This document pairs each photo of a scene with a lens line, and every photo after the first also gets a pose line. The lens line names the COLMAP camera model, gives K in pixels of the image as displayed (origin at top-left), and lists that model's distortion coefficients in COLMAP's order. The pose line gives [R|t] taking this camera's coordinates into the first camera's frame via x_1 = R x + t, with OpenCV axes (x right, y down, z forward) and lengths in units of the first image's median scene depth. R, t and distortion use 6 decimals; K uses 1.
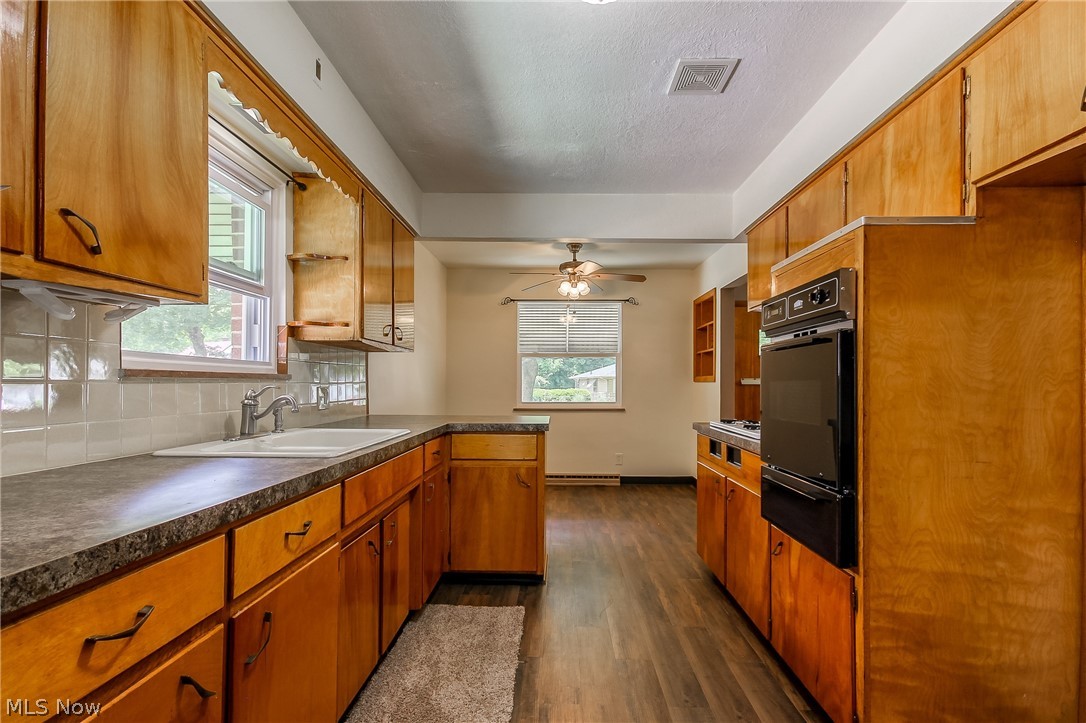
lens RADIAL K [[513.3, 0, 549.8], [0, 513.3, 378.5], [0, 0, 1]] dist [0.020053, -0.006263]
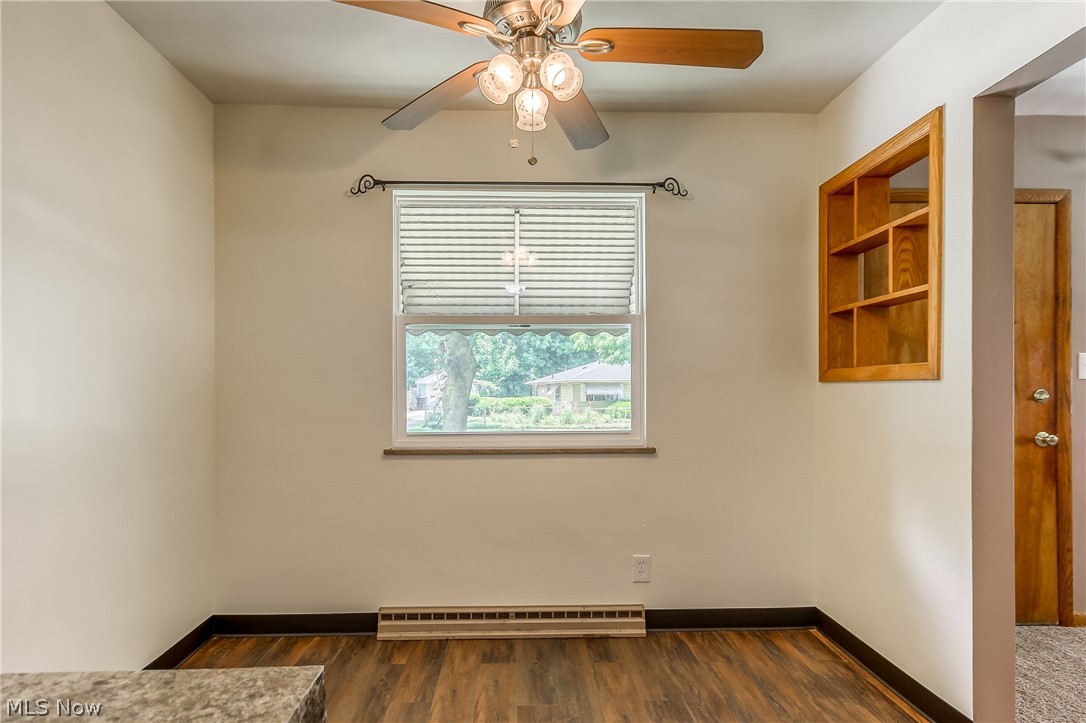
lens RADIAL K [[595.3, 0, 532.5], [0, 595.3, 394.2], [0, 0, 1]] dist [0.012268, 0.004437]
pose [[0.998765, -0.005913, 0.049336, 0.062168], [0.005127, 0.999858, 0.016055, 0.018898], [-0.049424, -0.015782, 0.998653, 1.360876]]
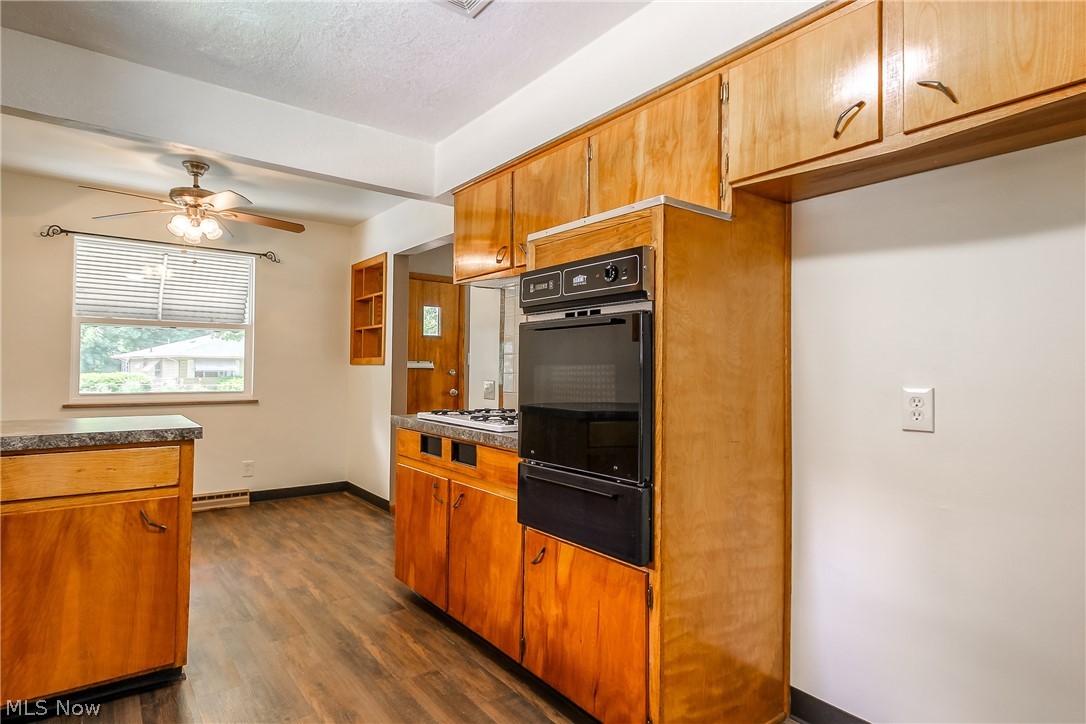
lens RADIAL K [[595.3, 0, 538.3], [0, 595.3, 356.2], [0, 0, 1]] dist [0.012268, 0.004437]
pose [[0.786950, 0.017555, 0.616767, -0.176127], [-0.012769, 0.999844, -0.012166, 0.002365], [-0.616885, 0.001699, 0.787052, 0.186541]]
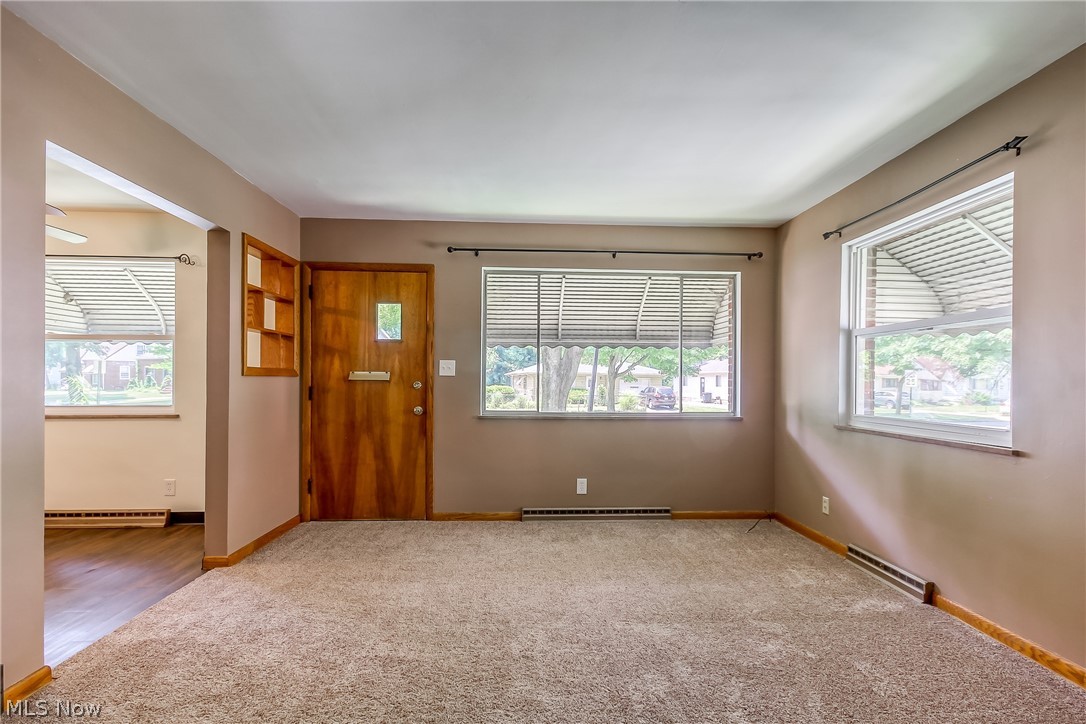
lens RADIAL K [[513.3, 0, 559.2], [0, 513.3, 383.9], [0, 0, 1]] dist [0.020053, -0.006263]
pose [[0.997868, 0.000205, 0.065269, 1.592313], [-0.001262, 0.999869, 0.016151, 0.012768], [-0.065257, -0.016199, 0.997737, 0.700118]]
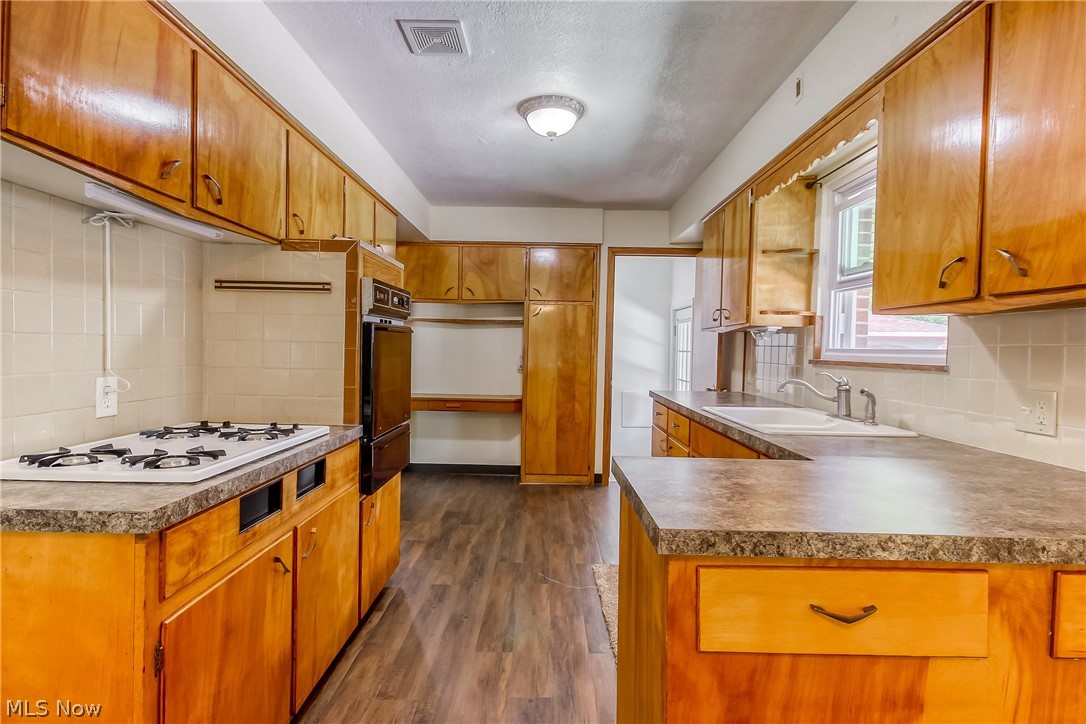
lens RADIAL K [[542.6, 0, 542.1], [0, 542.6, 356.6], [0, 0, 1]] dist [0.000237, 0.000095]
pose [[-0.999647, -0.024570, -0.010090, 0.095590], [-0.024627, 0.999681, 0.005597, -0.012847], [0.009949, 0.005844, -0.999933, 1.978651]]
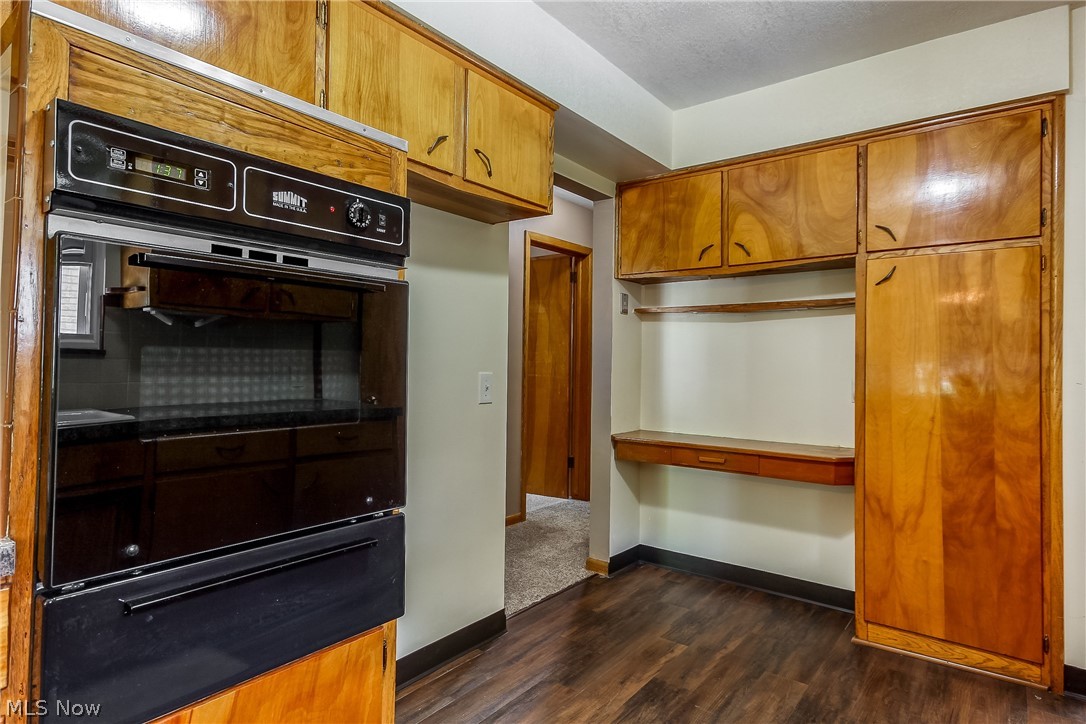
lens RADIAL K [[595.3, 0, 546.8], [0, 595.3, 347.2], [0, 0, 1]] dist [0.012268, 0.004437]
pose [[-0.799595, -0.000738, 0.600539, -0.067132], [-0.026707, 0.999054, -0.034332, 0.013270], [-0.599945, -0.043490, -0.798858, 1.083923]]
